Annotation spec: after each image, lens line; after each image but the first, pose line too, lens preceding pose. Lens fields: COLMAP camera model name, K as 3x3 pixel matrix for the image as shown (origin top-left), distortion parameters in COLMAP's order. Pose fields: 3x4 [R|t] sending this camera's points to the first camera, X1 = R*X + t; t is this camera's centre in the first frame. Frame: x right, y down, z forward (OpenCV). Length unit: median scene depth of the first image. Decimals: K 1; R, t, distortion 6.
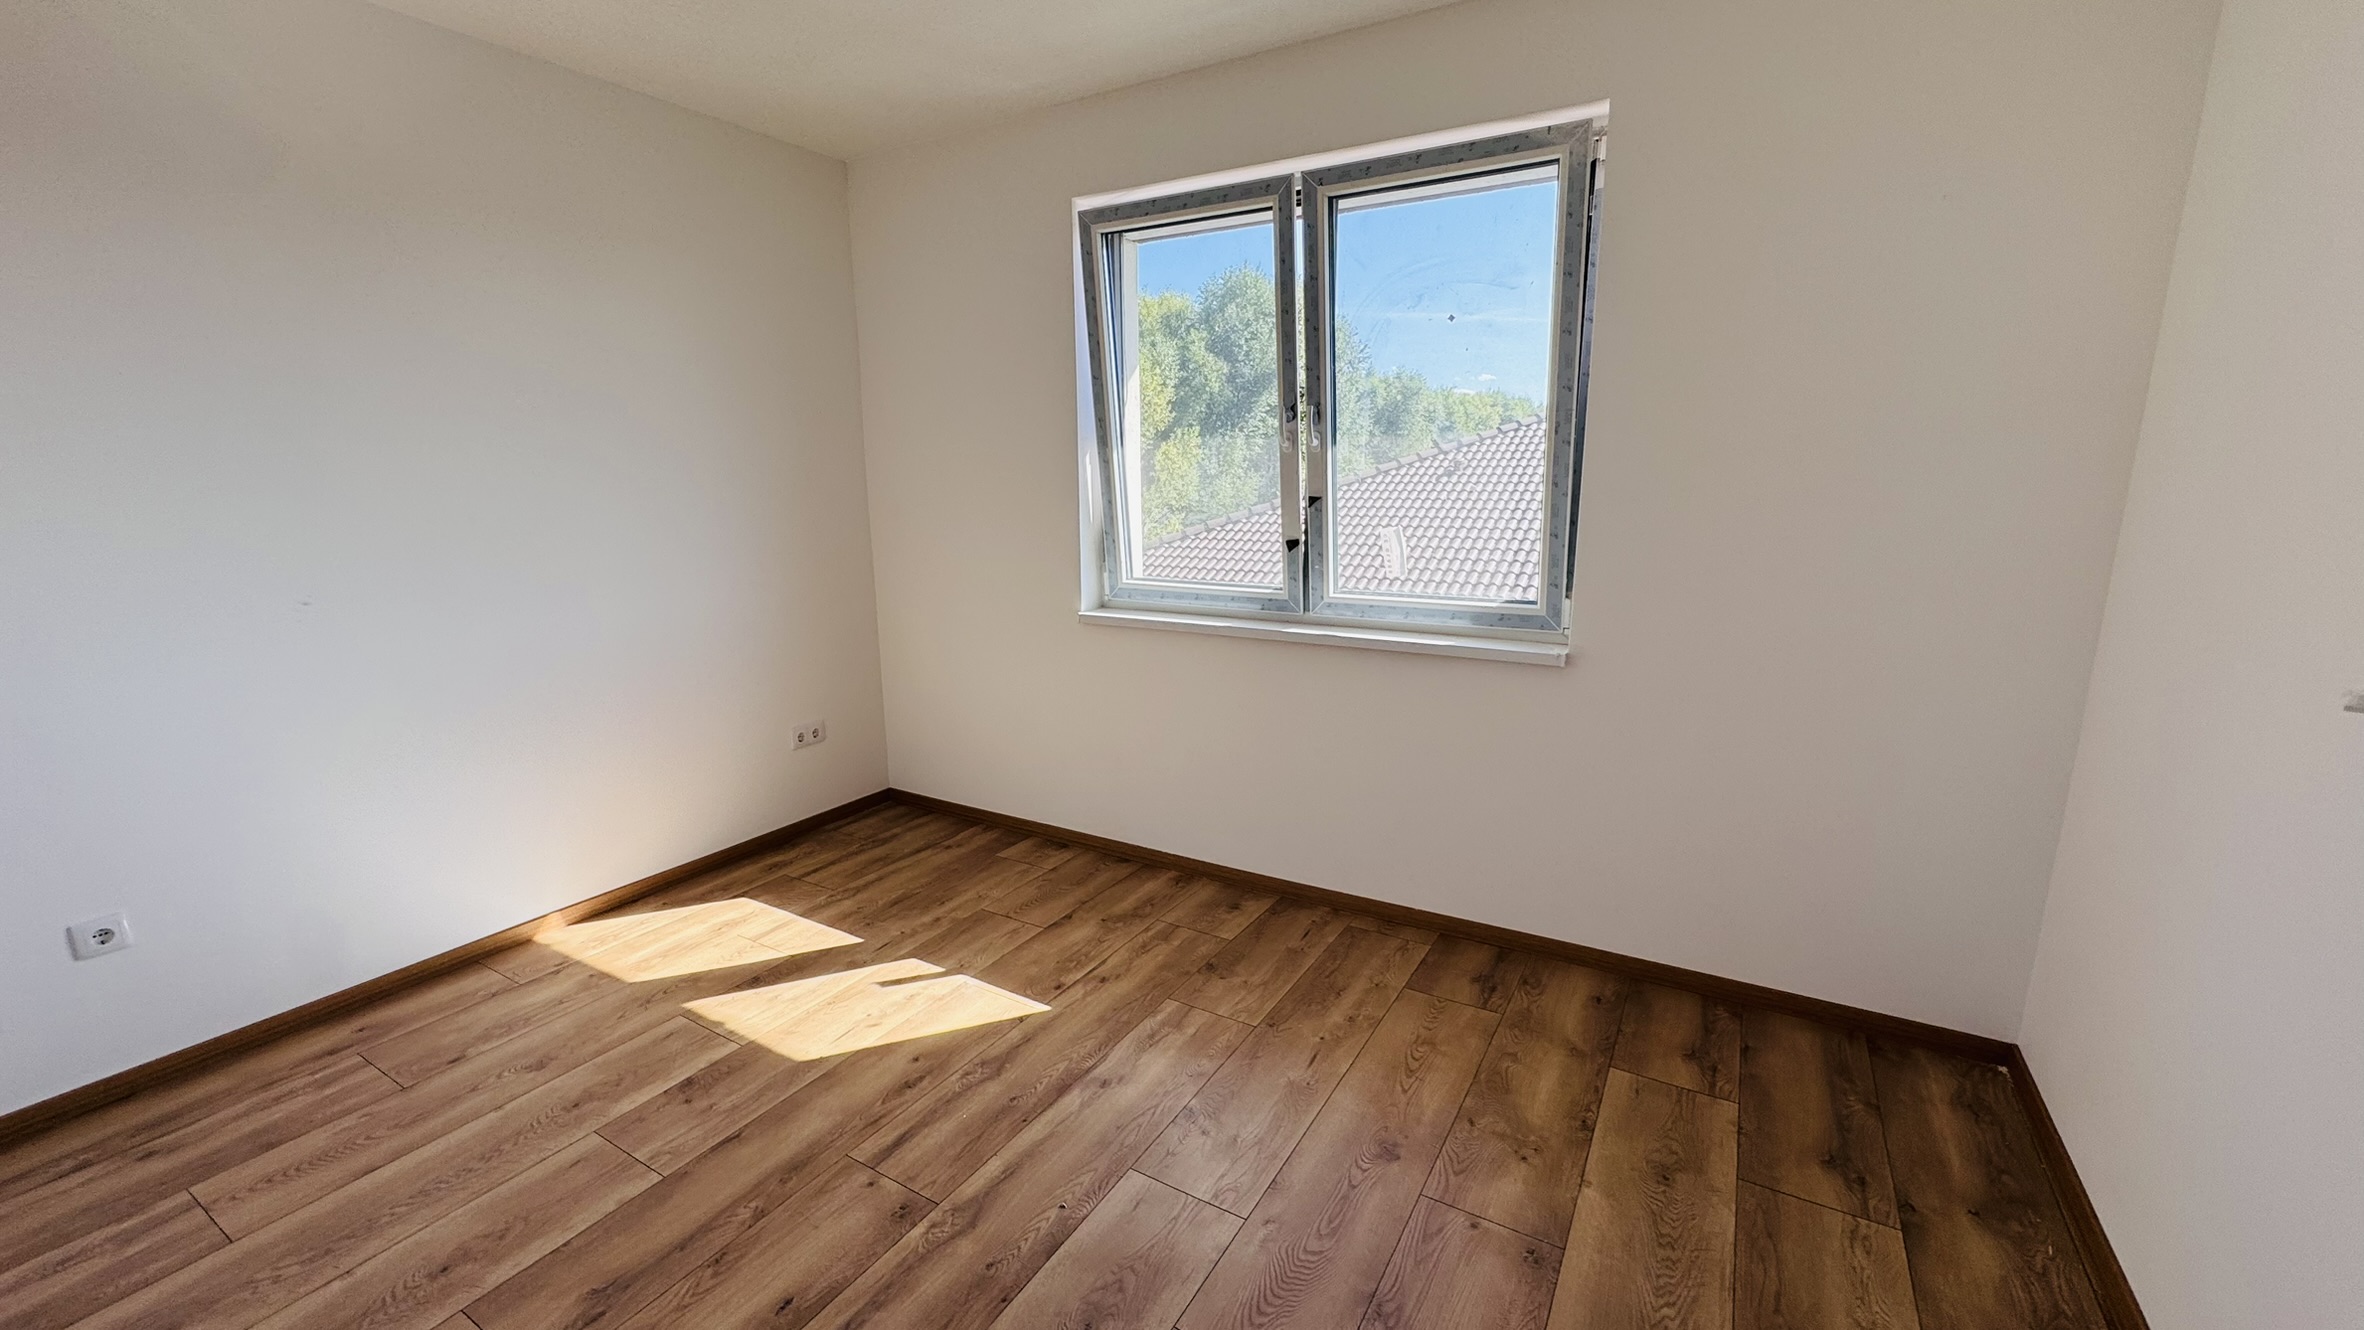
lens RADIAL K [[947.1, 0, 1202.8], [0, 947.1, 678.8], [0, 0, 1]] dist [-0.002911, 0.000287]
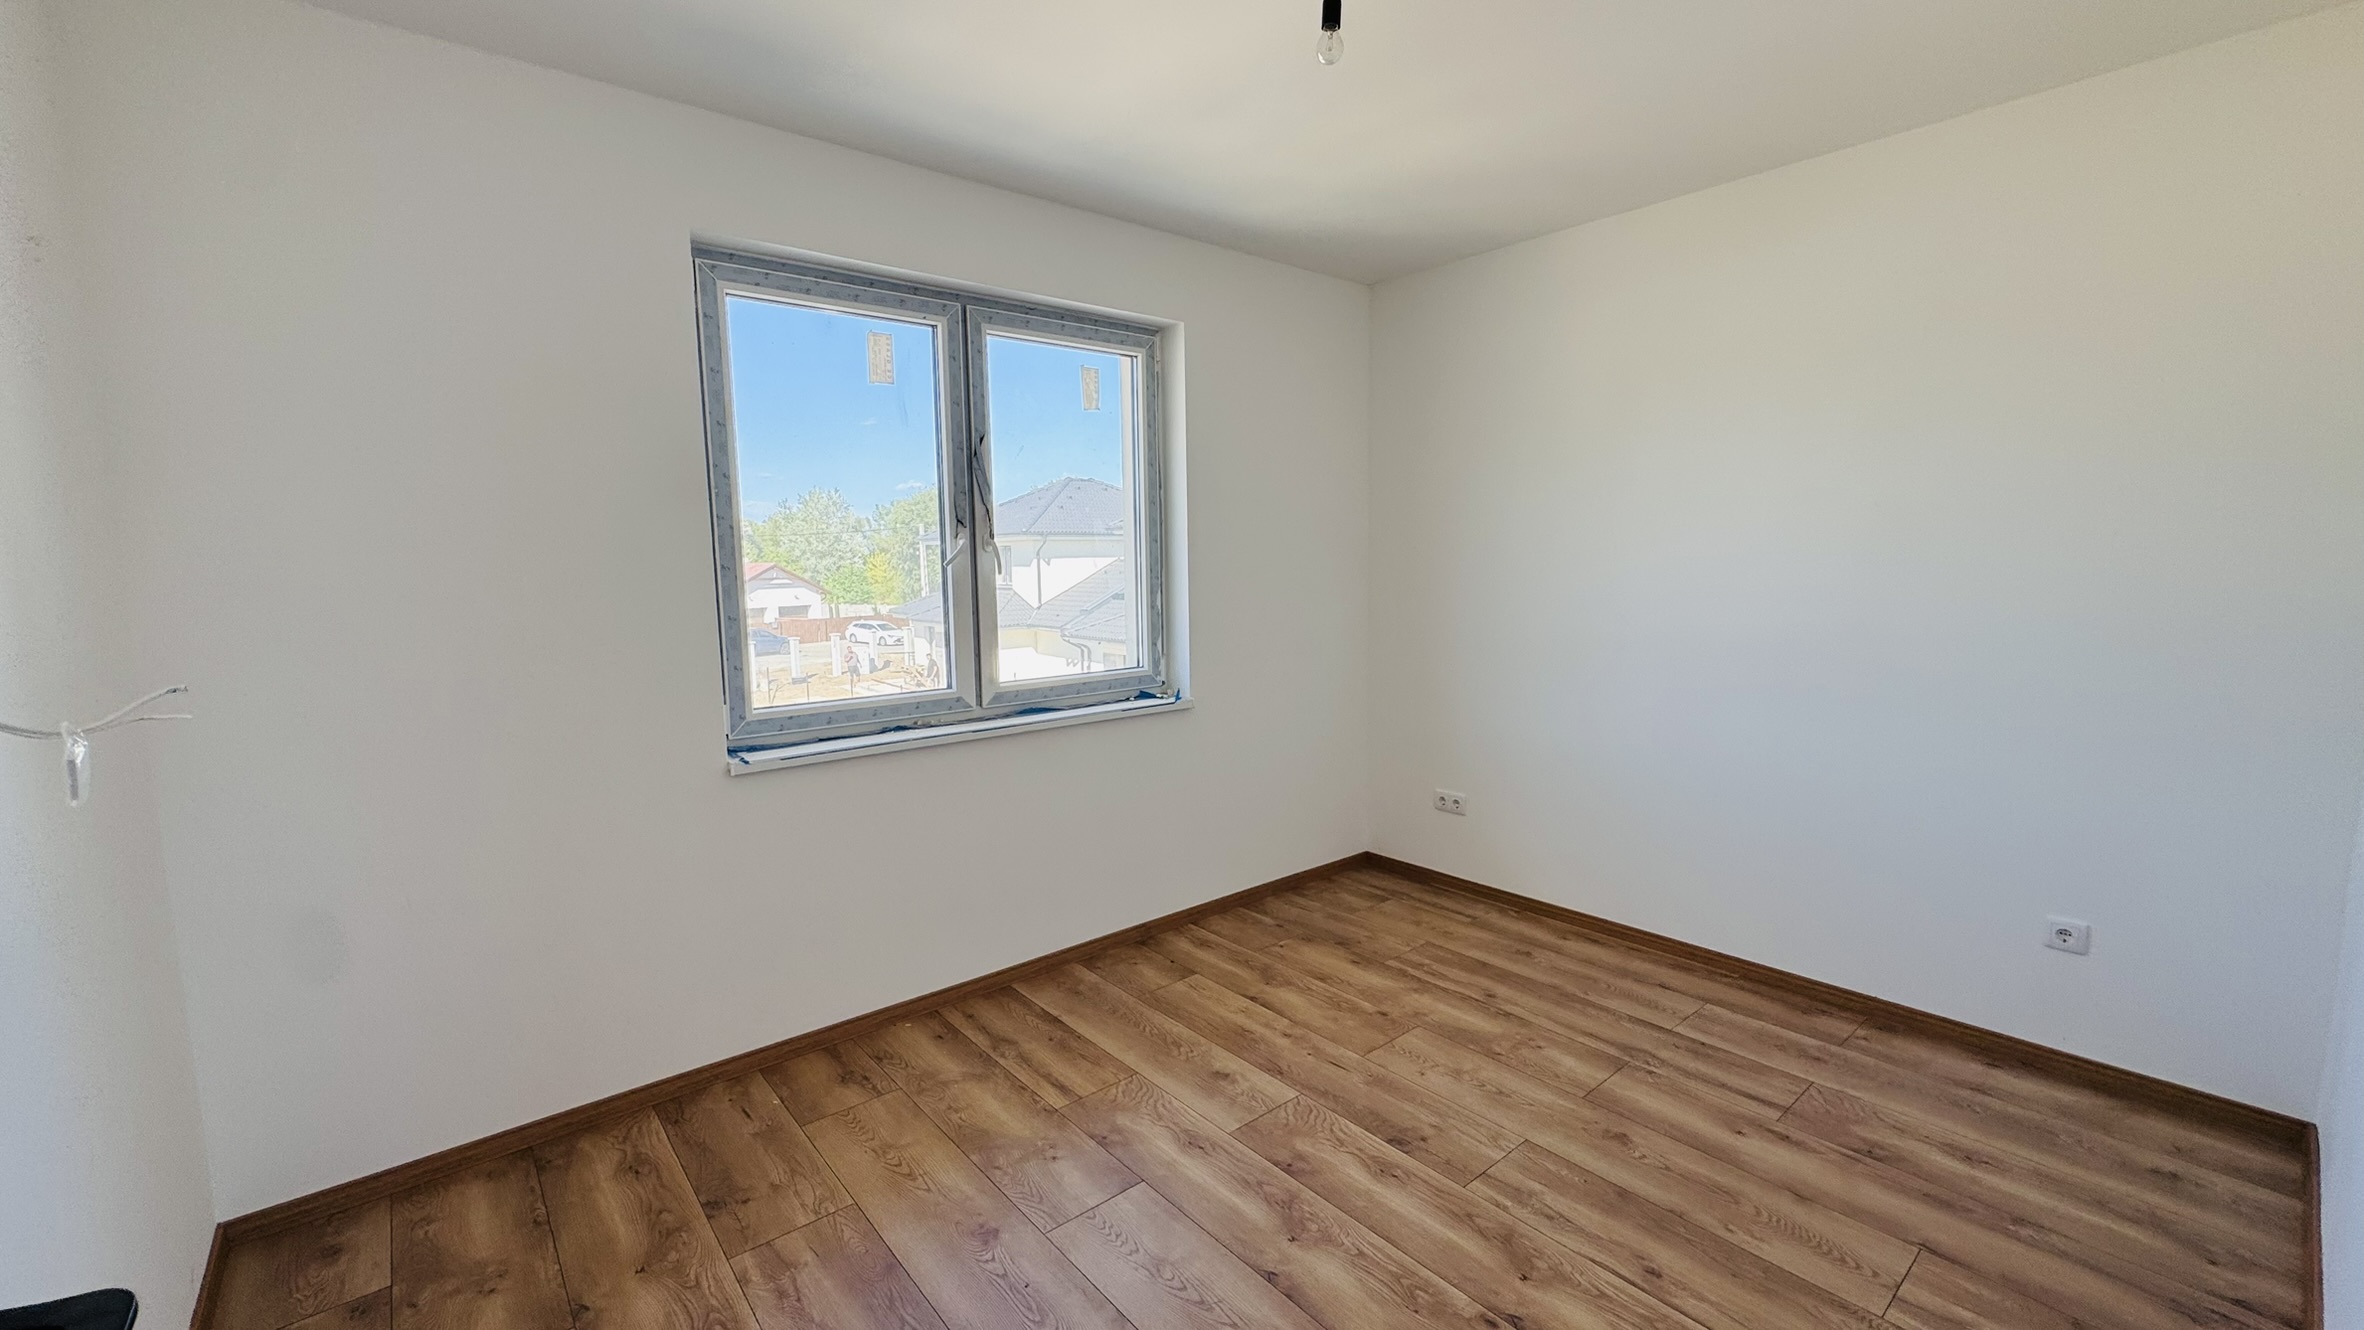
lens RADIAL K [[947.1, 0, 1180.1], [0, 947.1, 660.3], [0, 0, 1]] dist [-0.002911, 0.000287]
pose [[0.347415, -0.097501, 0.932629, -0.821553], [0.213274, 0.976729, 0.022665, -0.096102], [-0.913136, 0.191032, 0.360125, 0.455965]]
